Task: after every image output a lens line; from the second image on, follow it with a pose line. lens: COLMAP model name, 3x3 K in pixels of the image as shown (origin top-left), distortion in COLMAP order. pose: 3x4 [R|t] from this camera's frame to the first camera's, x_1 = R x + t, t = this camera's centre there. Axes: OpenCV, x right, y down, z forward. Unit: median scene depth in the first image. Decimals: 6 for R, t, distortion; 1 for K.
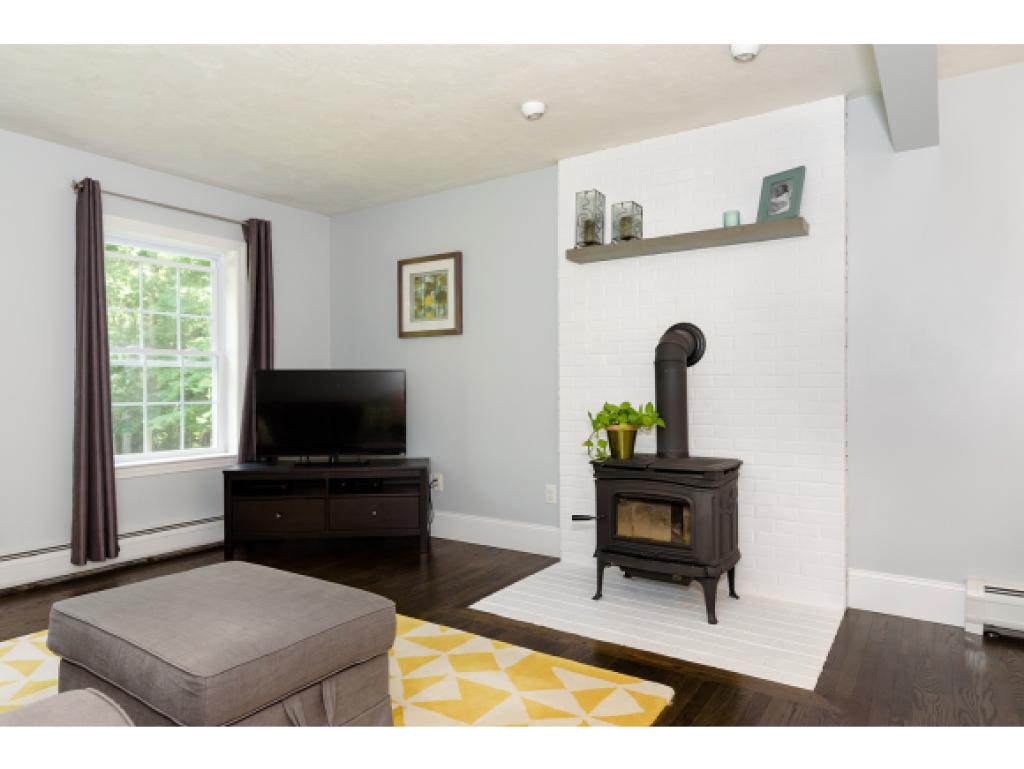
lens RADIAL K [[631.4, 0, 513.4], [0, 631.4, 384.7], [0, 0, 1]] dist [0.007234, -0.000716]
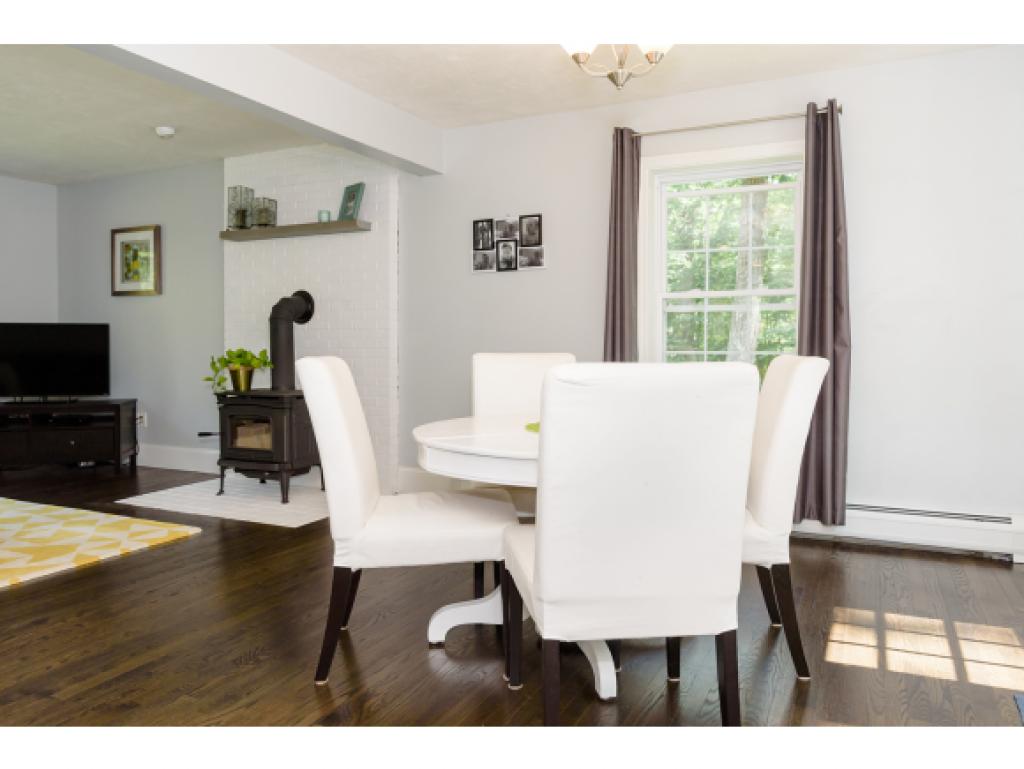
lens RADIAL K [[726.9, 0, 534.2], [0, 726.9, 346.6], [0, 0, 1]] dist [-0.000281, 0.001193]
pose [[0.988841, 0.002126, 0.148962, 0.546465], [-0.003293, 0.999966, 0.007582, 0.008143], [-0.148941, -0.007988, 0.988814, -0.616904]]
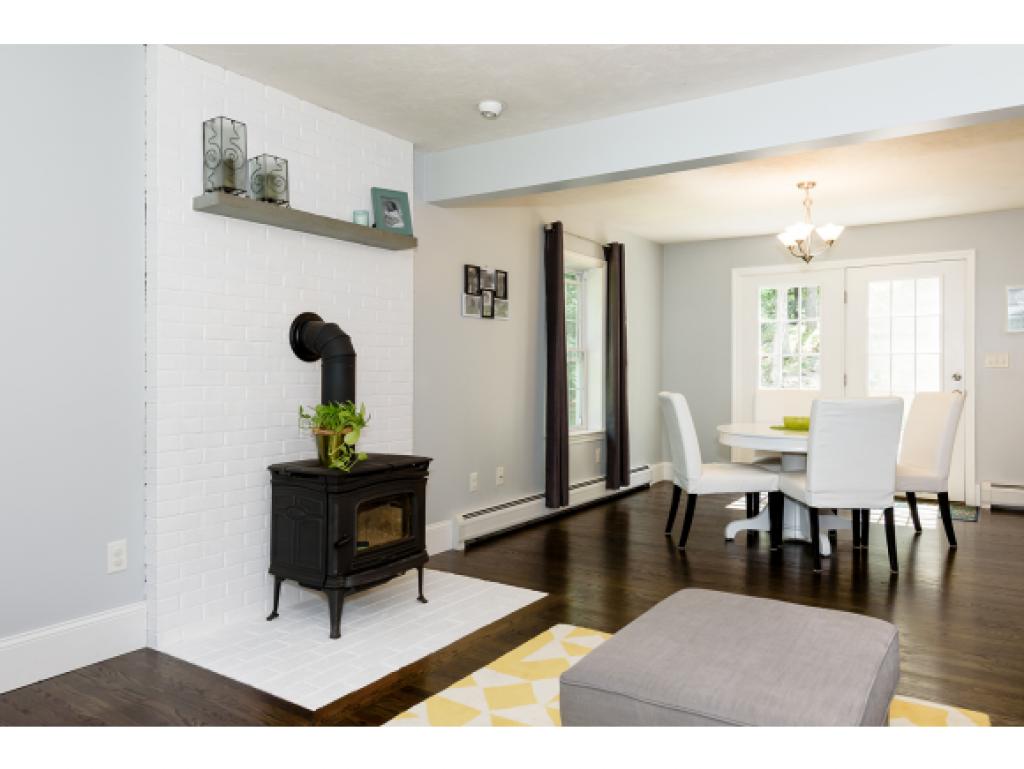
lens RADIAL K [[737.9, 0, 511.6], [0, 737.9, 365.3], [0, 0, 1]] dist [0.011804, 0.000059]
pose [[-0.008290, 0.011815, 0.999896, -0.822904], [-0.007571, 0.999901, -0.011878, -0.011941], [-0.999937, -0.007668, -0.008199, 0.745417]]
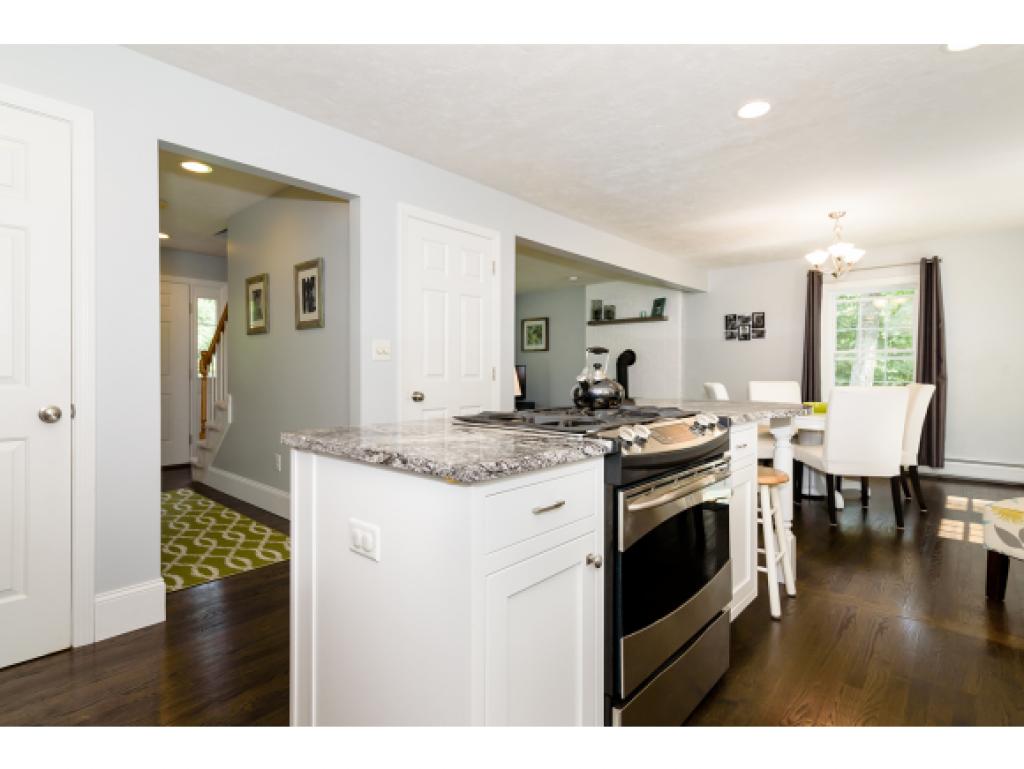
lens RADIAL K [[520.6, 0, 507.7], [0, 520.6, 370.2], [0, 0, 1]] dist [-0.001666, -0.001677]
pose [[0.988368, 0.006797, -0.151927, 0.096222], [-0.007206, 0.999972, -0.002140, 0.001732], [0.151908, 0.003210, 0.988389, -1.376637]]
